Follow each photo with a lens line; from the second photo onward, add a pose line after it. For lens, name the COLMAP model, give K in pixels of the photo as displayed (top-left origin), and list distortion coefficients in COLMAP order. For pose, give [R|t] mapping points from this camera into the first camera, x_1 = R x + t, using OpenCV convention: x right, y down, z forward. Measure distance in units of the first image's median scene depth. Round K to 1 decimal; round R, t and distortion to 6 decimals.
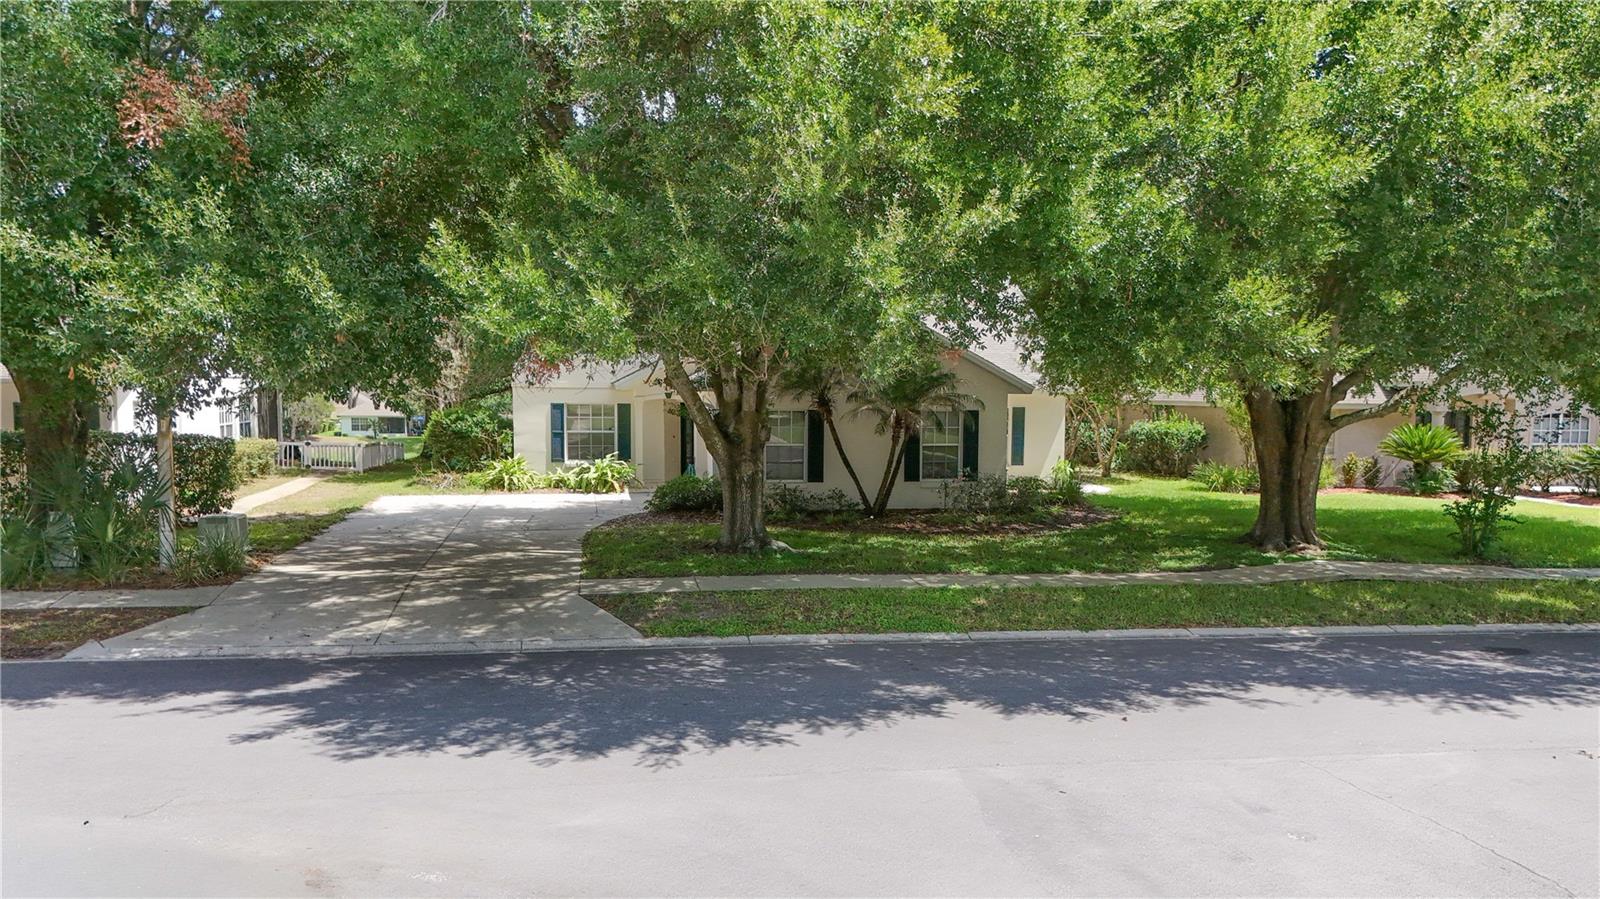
lens RADIAL K [[1161.2, 0, 812.9], [0, 1161.2, 455.6], [0, 0, 1]] dist [0.036990, -0.000534]
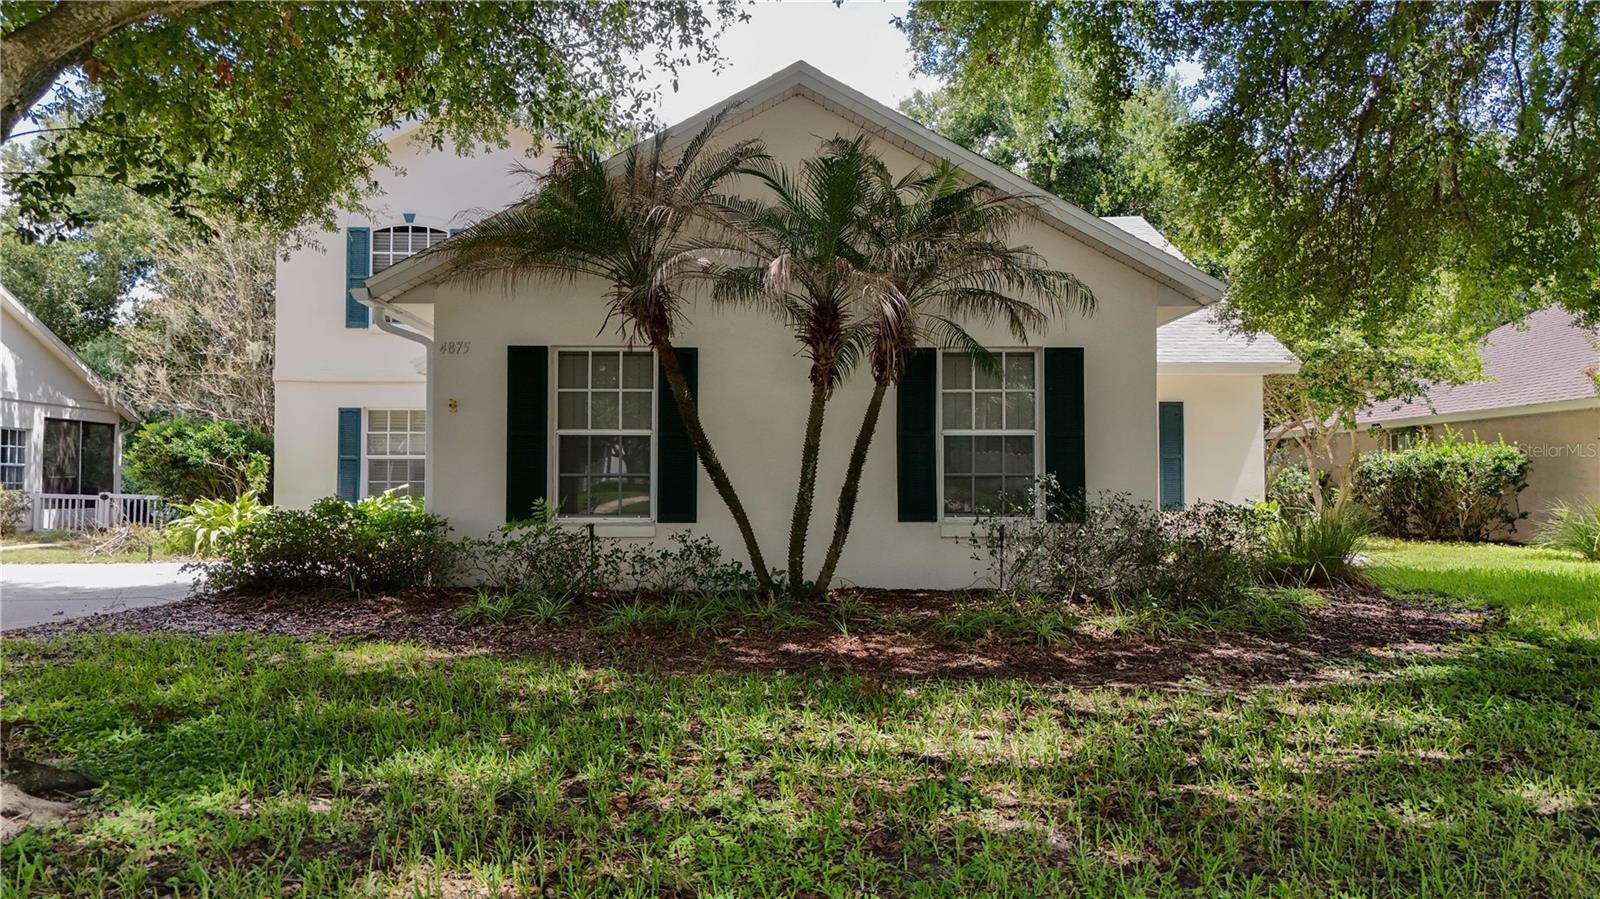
lens RADIAL K [[1161.2, 0, 788.8], [0, 1161.2, 444.1], [0, 0, 1]] dist [0.036990, -0.000534]
pose [[0.992593, -0.010374, -0.121043, 0.069280], [-0.000152, 0.996240, -0.086631, 0.023499], [0.121486, 0.086007, 0.988860, 0.460360]]
